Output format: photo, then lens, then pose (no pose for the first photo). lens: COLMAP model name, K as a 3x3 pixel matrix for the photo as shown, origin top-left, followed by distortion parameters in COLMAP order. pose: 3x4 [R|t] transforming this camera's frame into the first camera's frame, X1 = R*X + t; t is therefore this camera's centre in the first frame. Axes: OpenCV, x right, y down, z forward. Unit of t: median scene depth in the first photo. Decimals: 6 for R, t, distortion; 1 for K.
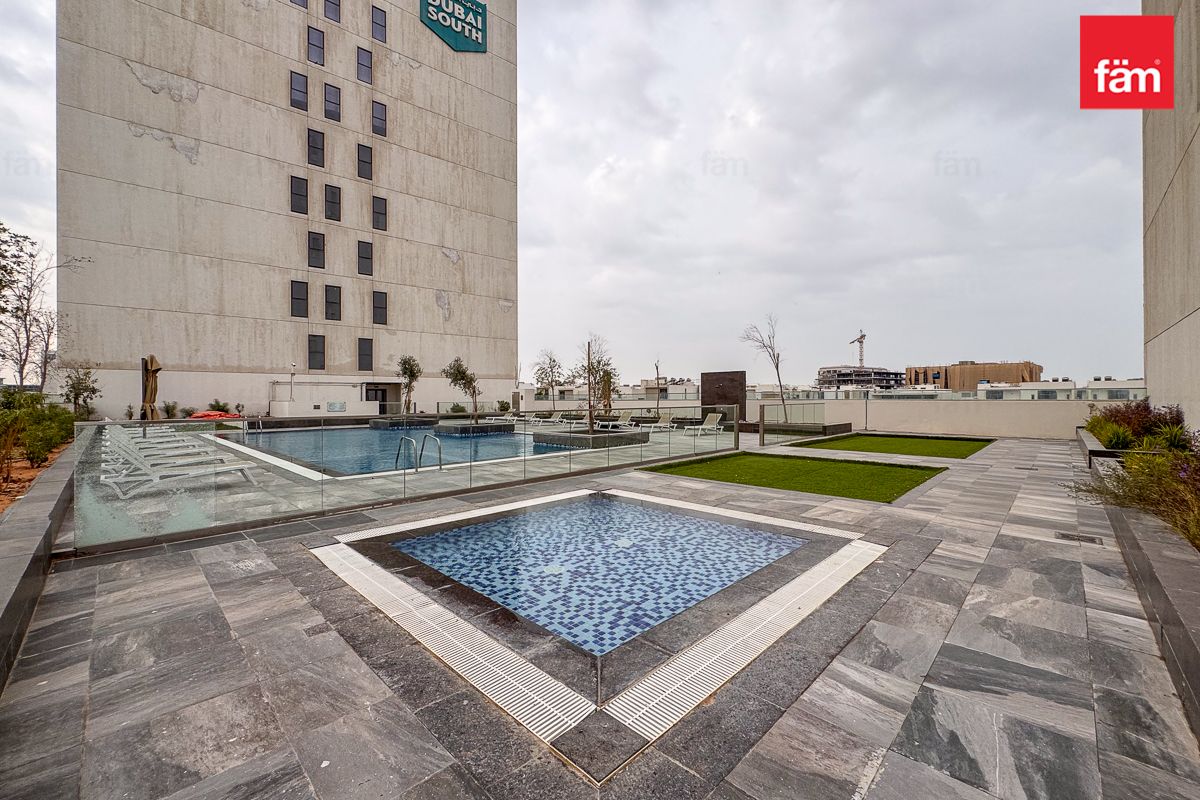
lens RADIAL K [[476.7, 0, 597.4], [0, 476.7, 401.0], [0, 0, 1]] dist [0.000701, -0.000032]
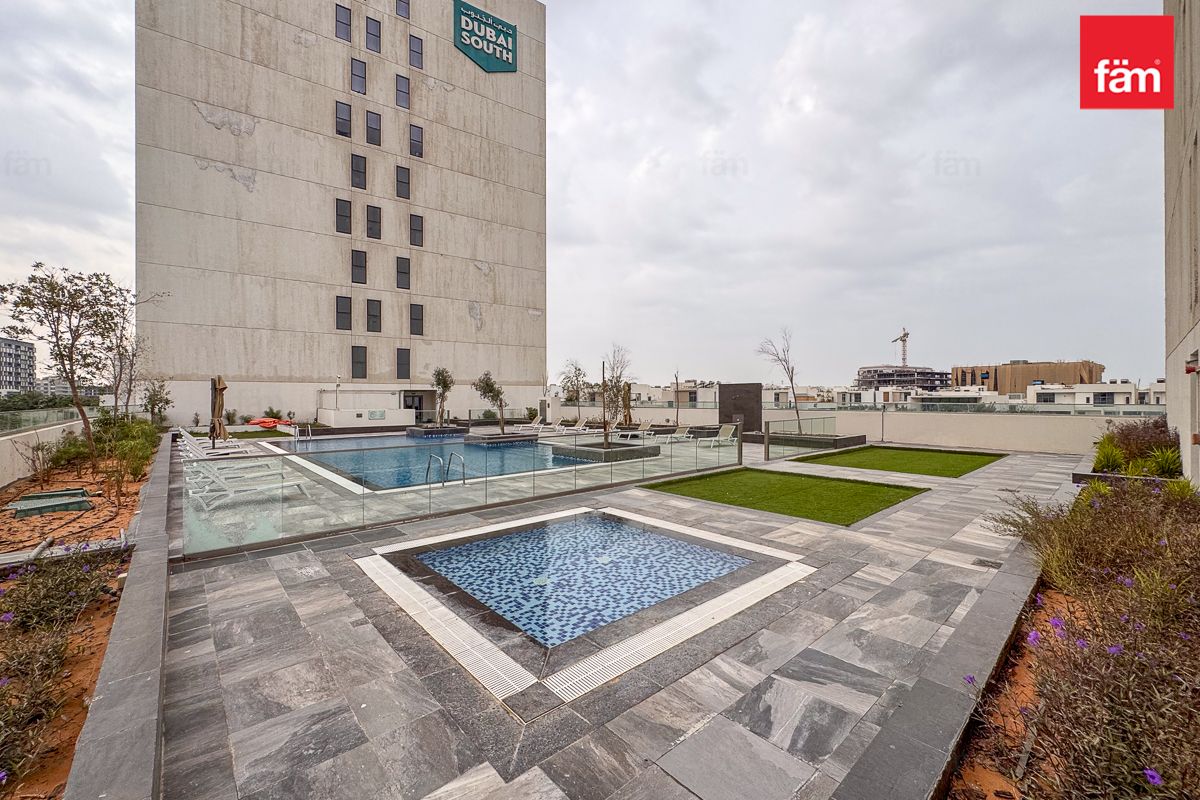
lens RADIAL K [[476.7, 0, 597.5], [0, 476.7, 401.5], [0, 0, 1]] dist [0.000701, -0.000032]
pose [[0.997637, 0.000677, -0.068703, 0.023892], [-0.000618, 0.999999, 0.000882, -0.019865], [0.068704, -0.000838, 0.997637, -0.040353]]
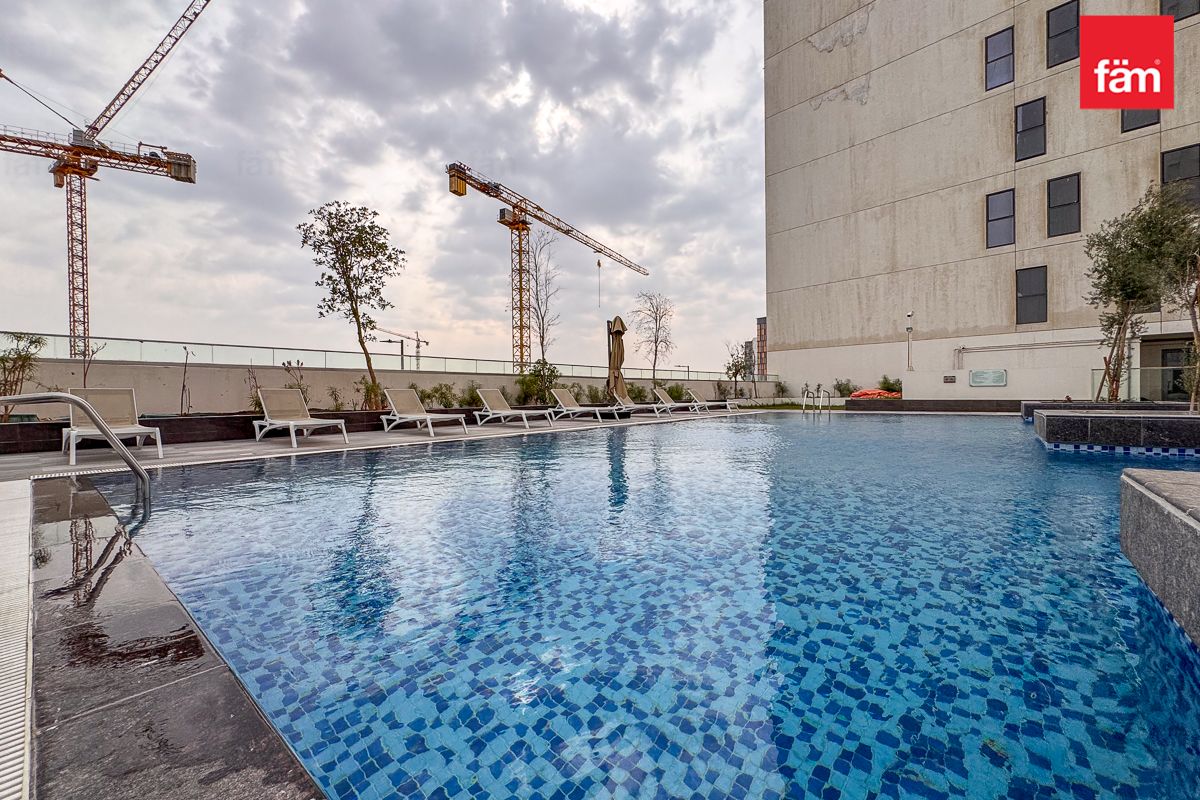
lens RADIAL K [[476.7, 0, 603.4], [0, 476.7, 393.6], [0, 0, 1]] dist [0.000701, -0.000032]
pose [[0.097742, 0.000729, -0.995212, -0.037024], [0.004800, 0.999988, 0.001204, 0.027262], [0.995200, -0.004895, 0.097737, 0.495864]]
